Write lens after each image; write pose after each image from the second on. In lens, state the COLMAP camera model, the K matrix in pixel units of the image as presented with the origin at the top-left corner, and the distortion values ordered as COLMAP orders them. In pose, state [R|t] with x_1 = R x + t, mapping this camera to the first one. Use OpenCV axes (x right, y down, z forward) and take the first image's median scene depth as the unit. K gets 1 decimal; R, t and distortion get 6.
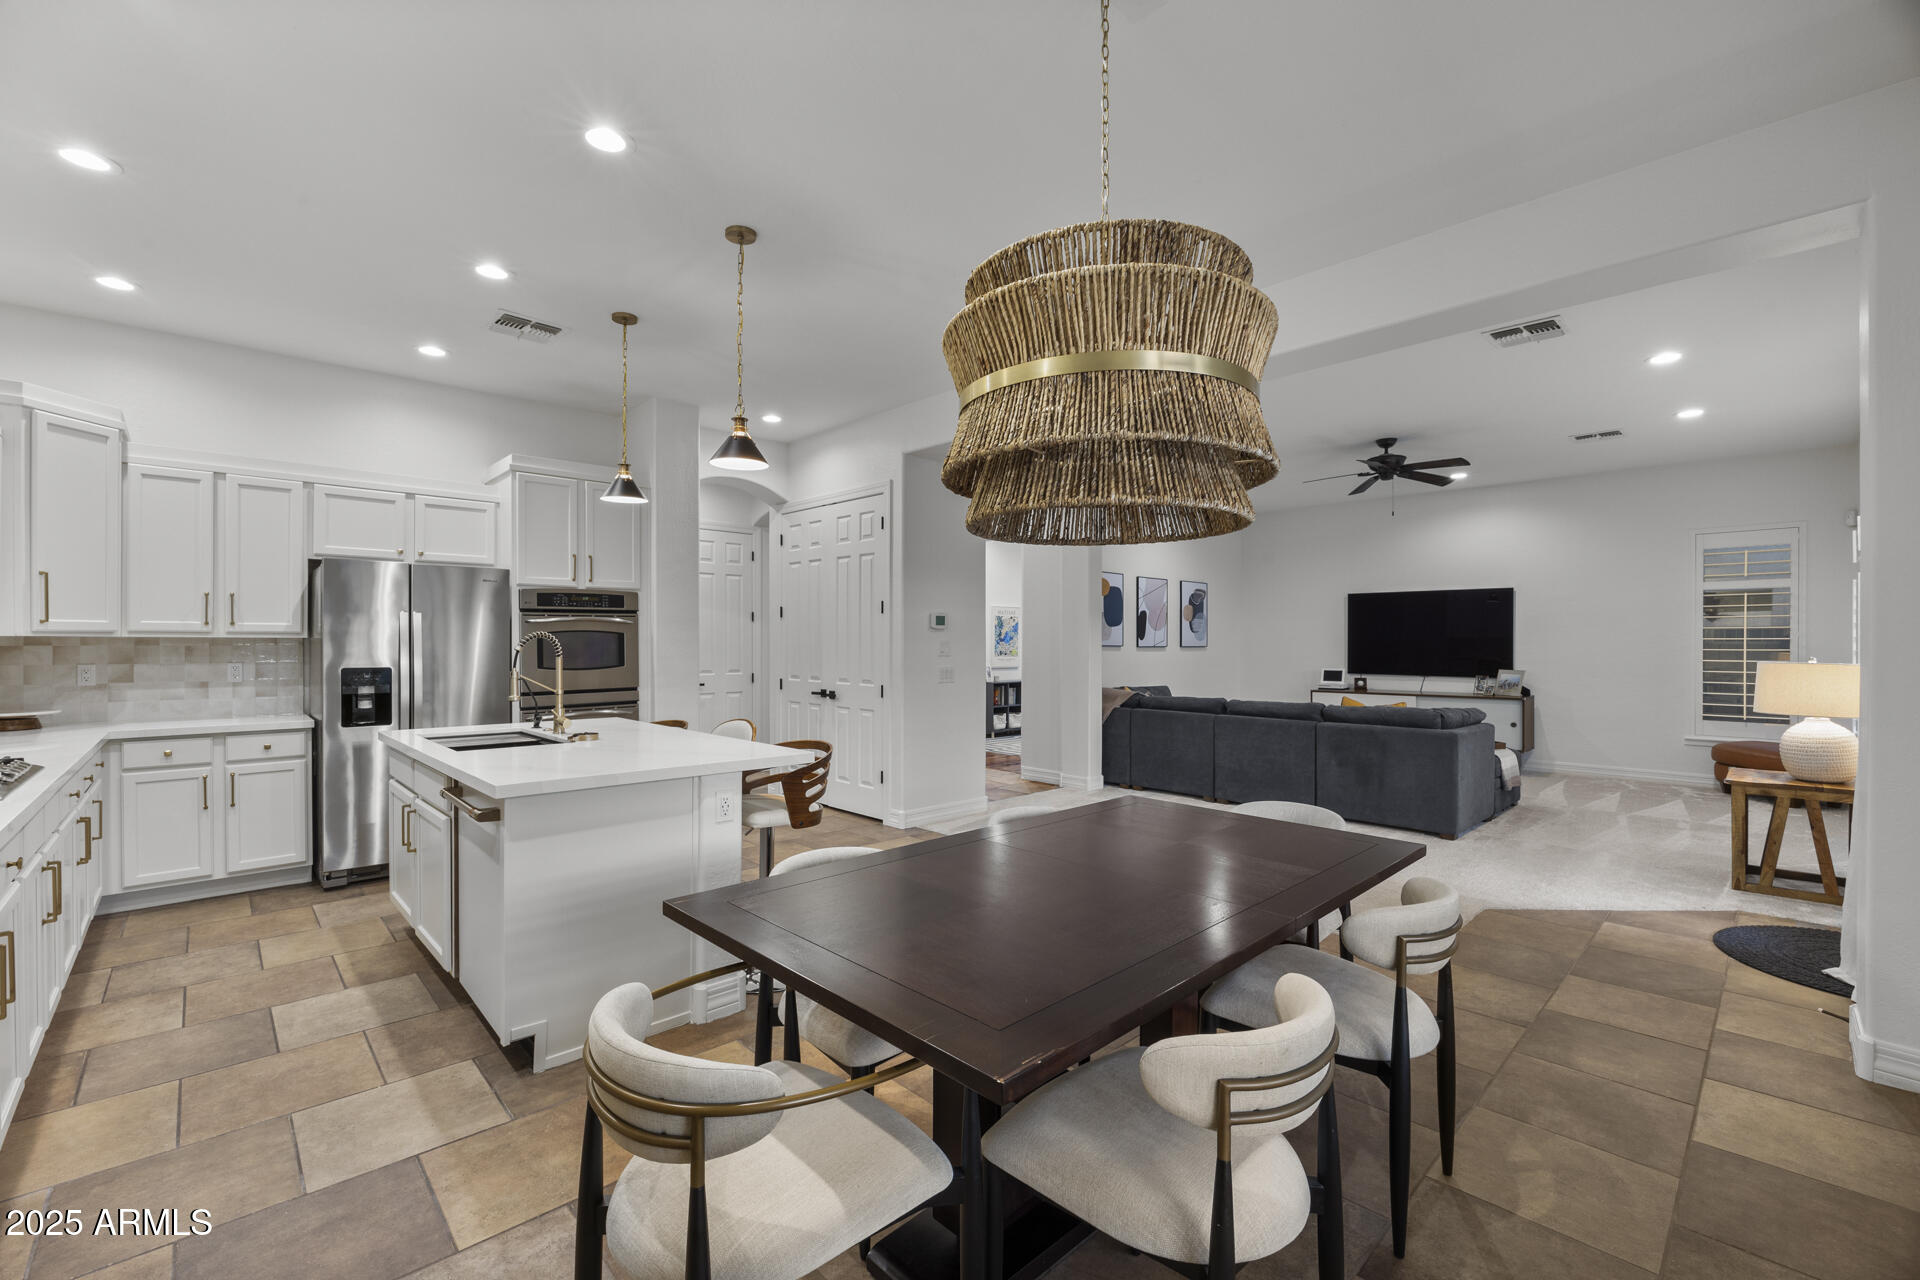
lens RADIAL K [[800.0, 0, 960.1], [0, 800.0, 646.2], [0, 0, 1]] dist [-0.014177, 0.000112]
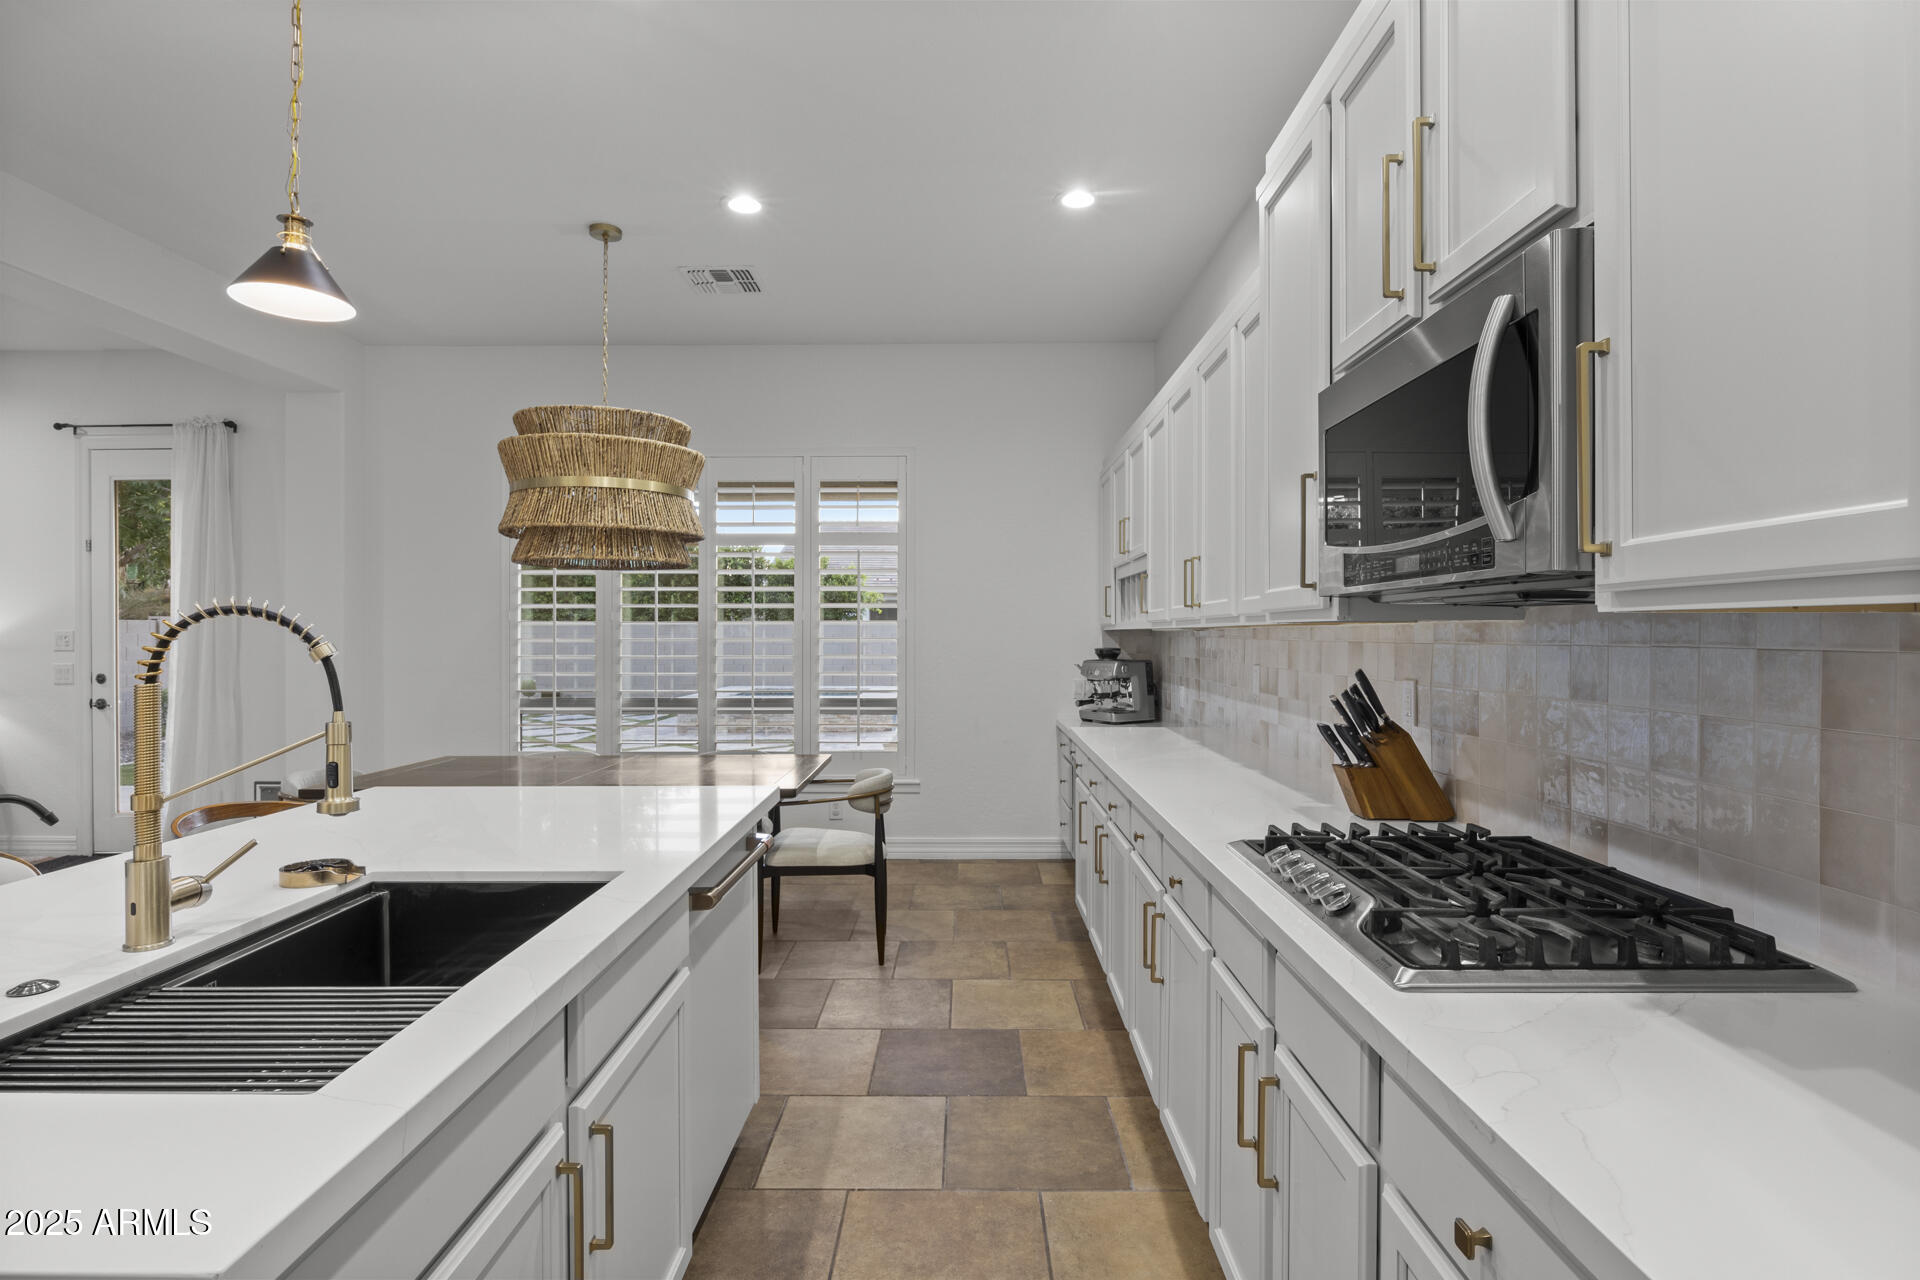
lens RADIAL K [[938.5, 0, 960.0], [0, 938.5, 640.0], [0, 0, 1]] dist [-0.009594, 0.000758]
pose [[-0.716986, -0.007523, 0.697047, -0.742128], [0.000147, 0.999940, 0.010943, -0.004068], [-0.697087, 0.007948, -0.716942, 0.809907]]
